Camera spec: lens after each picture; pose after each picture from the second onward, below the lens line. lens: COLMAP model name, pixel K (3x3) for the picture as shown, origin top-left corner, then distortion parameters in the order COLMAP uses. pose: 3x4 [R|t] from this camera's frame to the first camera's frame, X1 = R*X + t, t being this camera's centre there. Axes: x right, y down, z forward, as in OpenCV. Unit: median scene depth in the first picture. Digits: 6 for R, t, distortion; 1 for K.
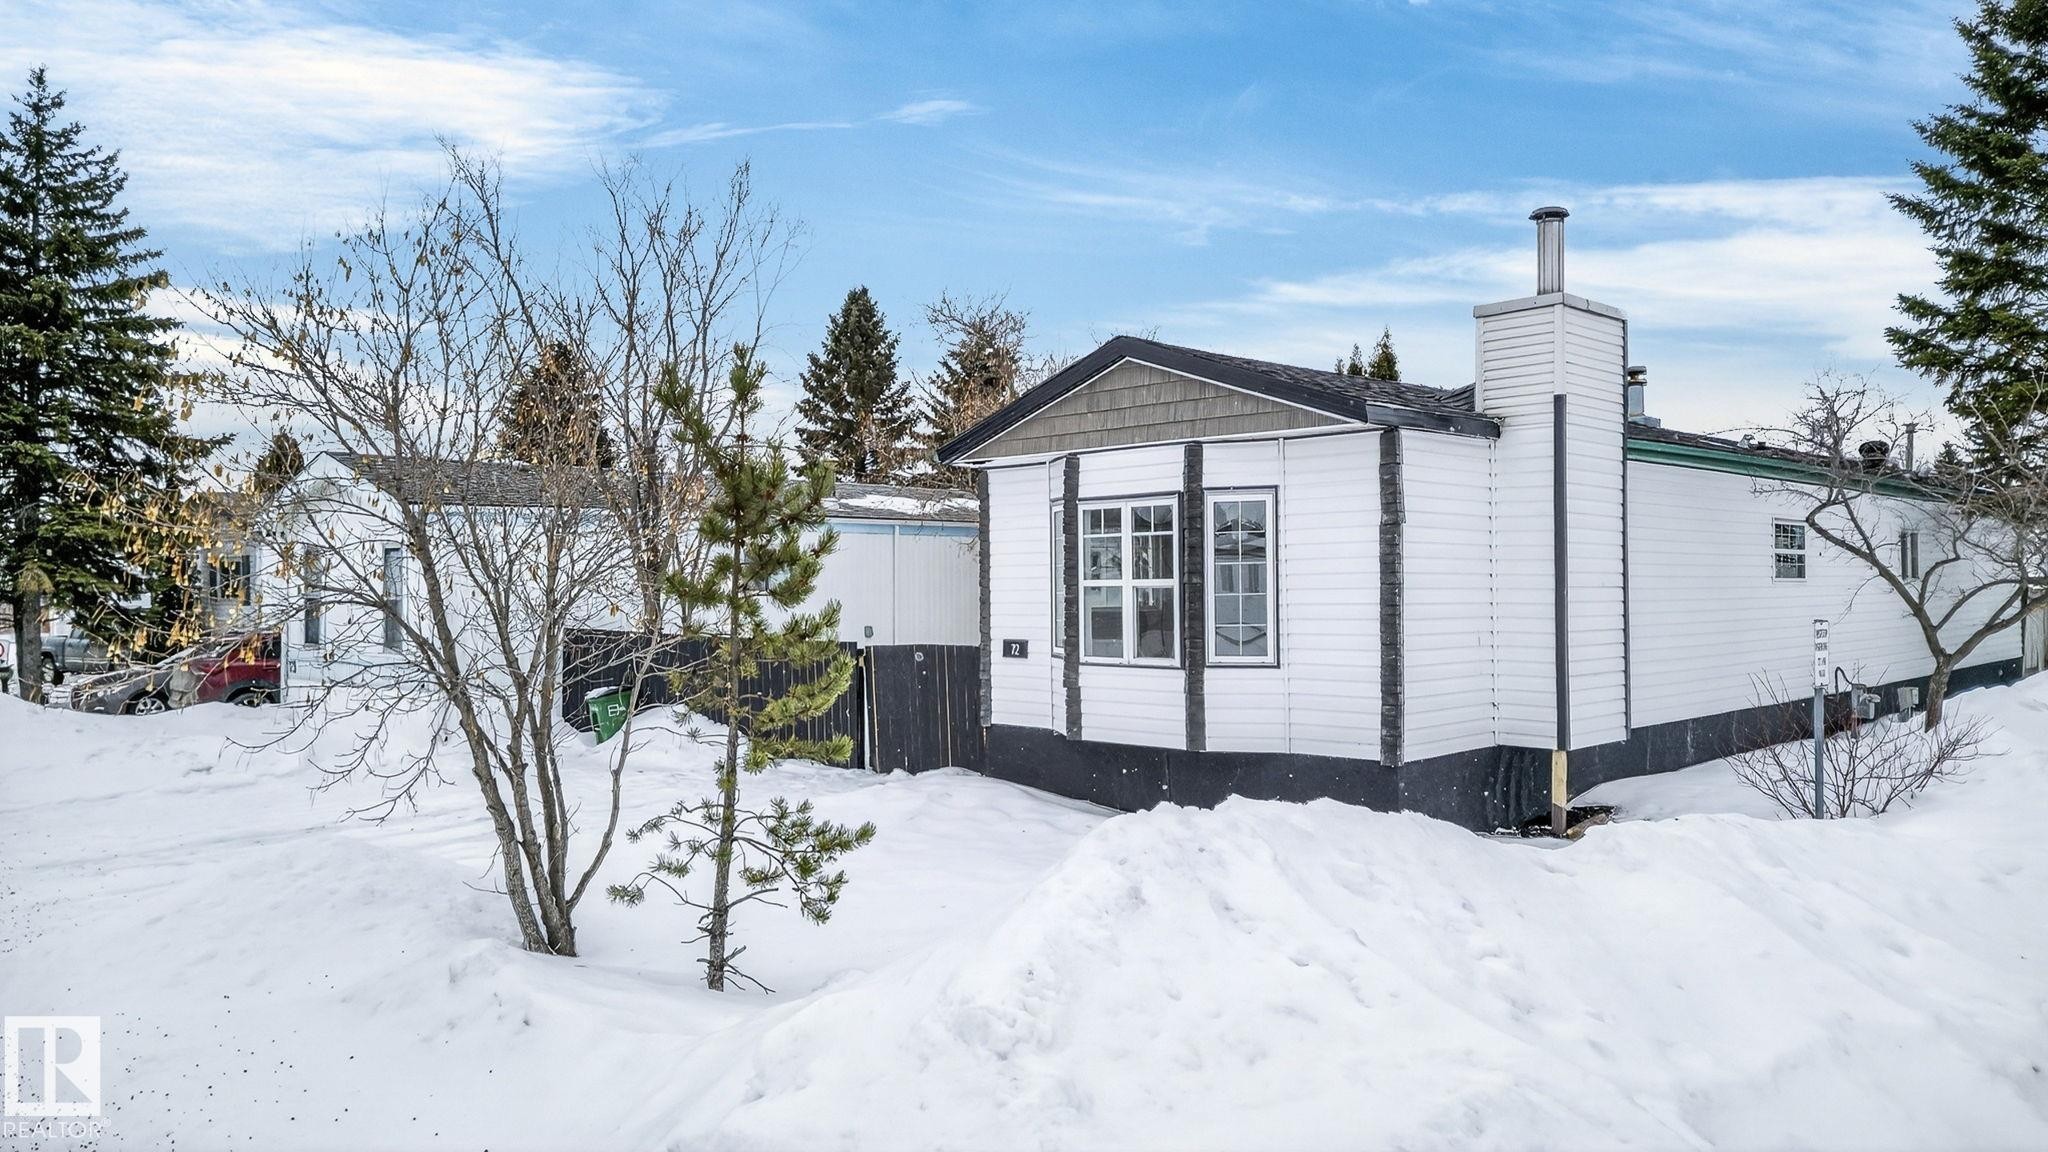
lens RADIAL K [[1385.6, 0, 1024.0], [0, 1385.6, 576.0], [0, 0, 1]] dist [0.121490, -0.149654]
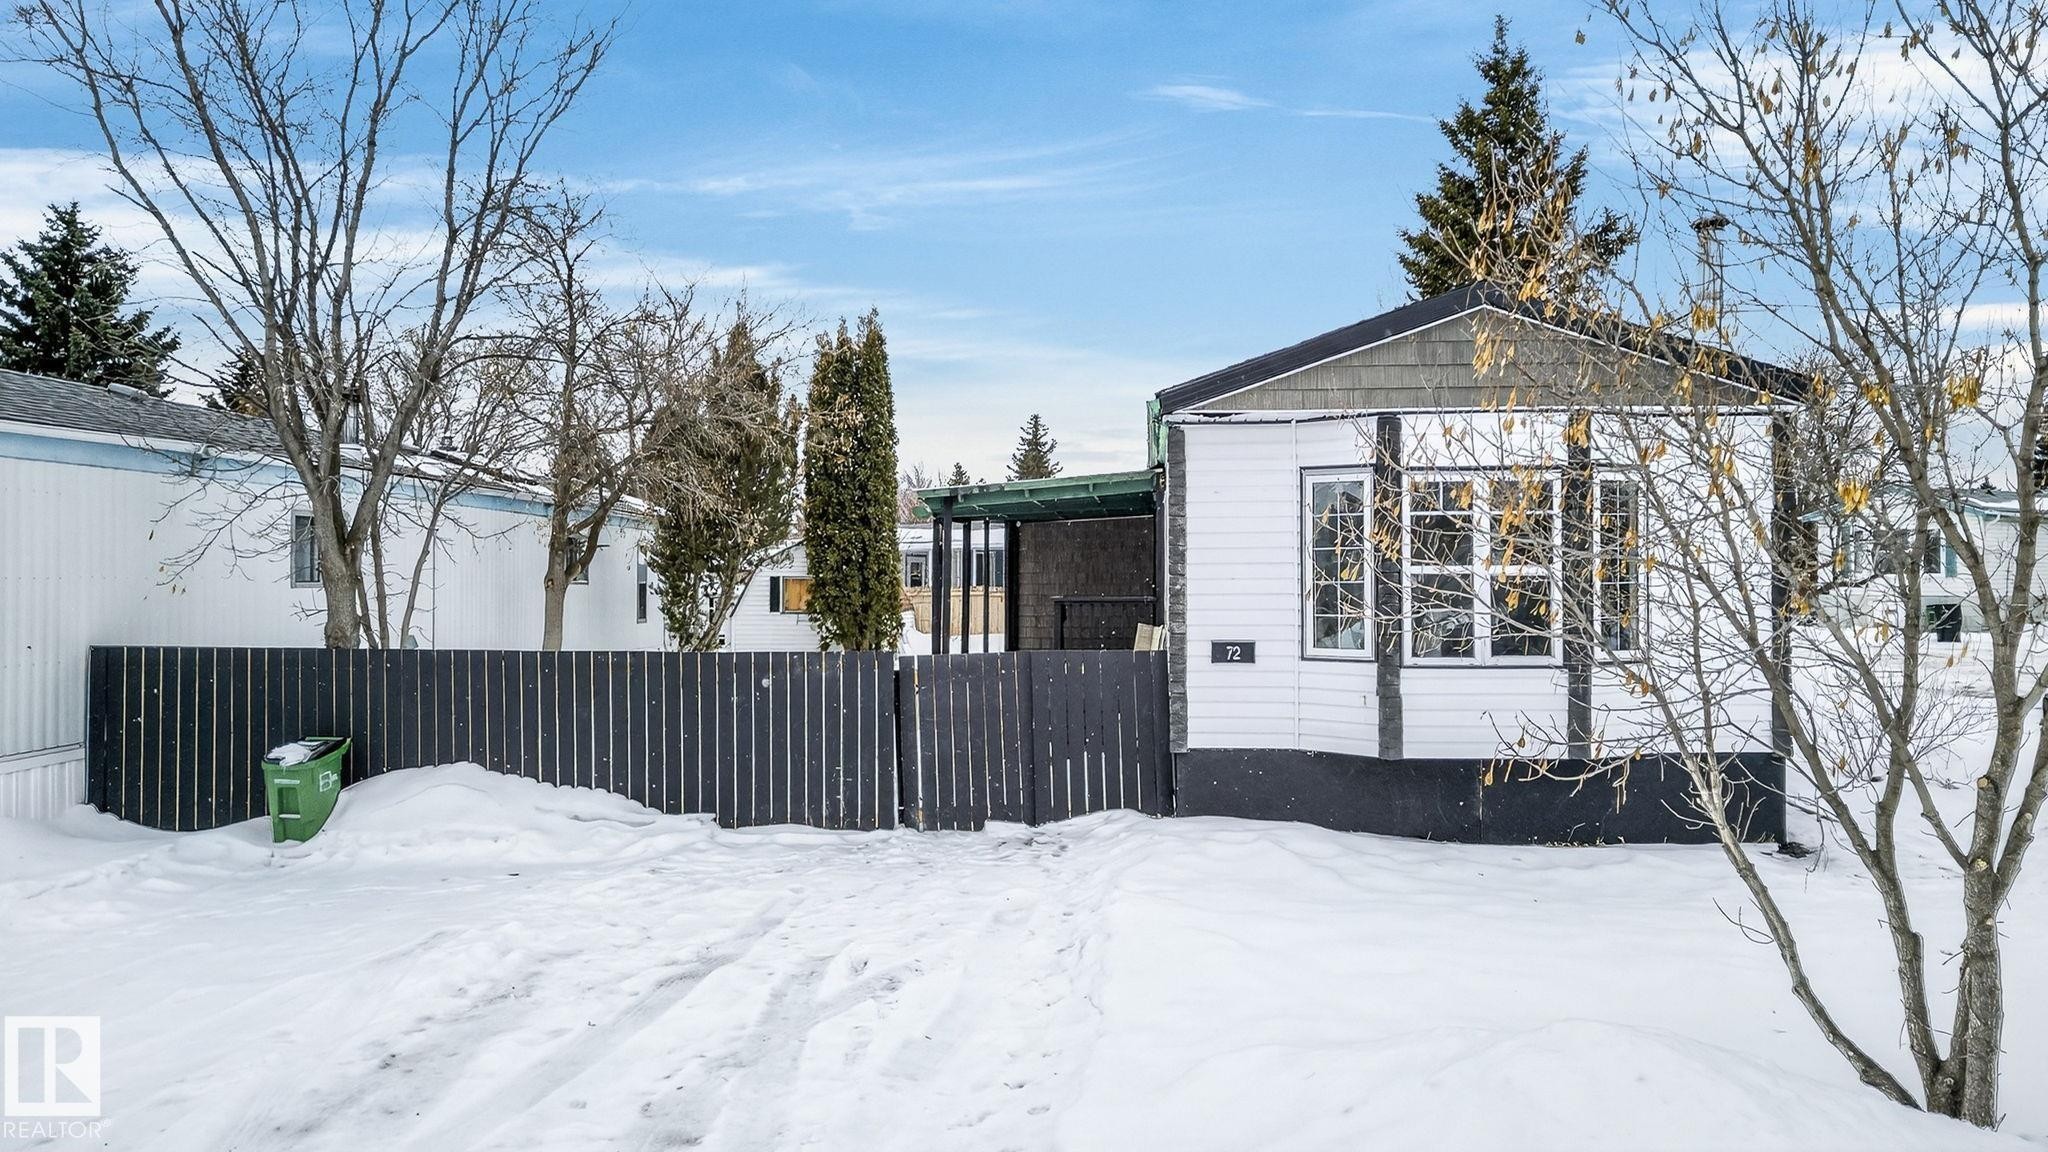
lens RADIAL K [[1385.6, 0, 1024.0], [0, 1385.6, 576.0], [0, 0, 1]] dist [0.121490, -0.149654]
pose [[0.745299, 0.000307, 0.666730, -0.688027], [-0.006210, 0.999960, 0.006482, 0.004895], [-0.666701, -0.008971, 0.745271, 0.530404]]
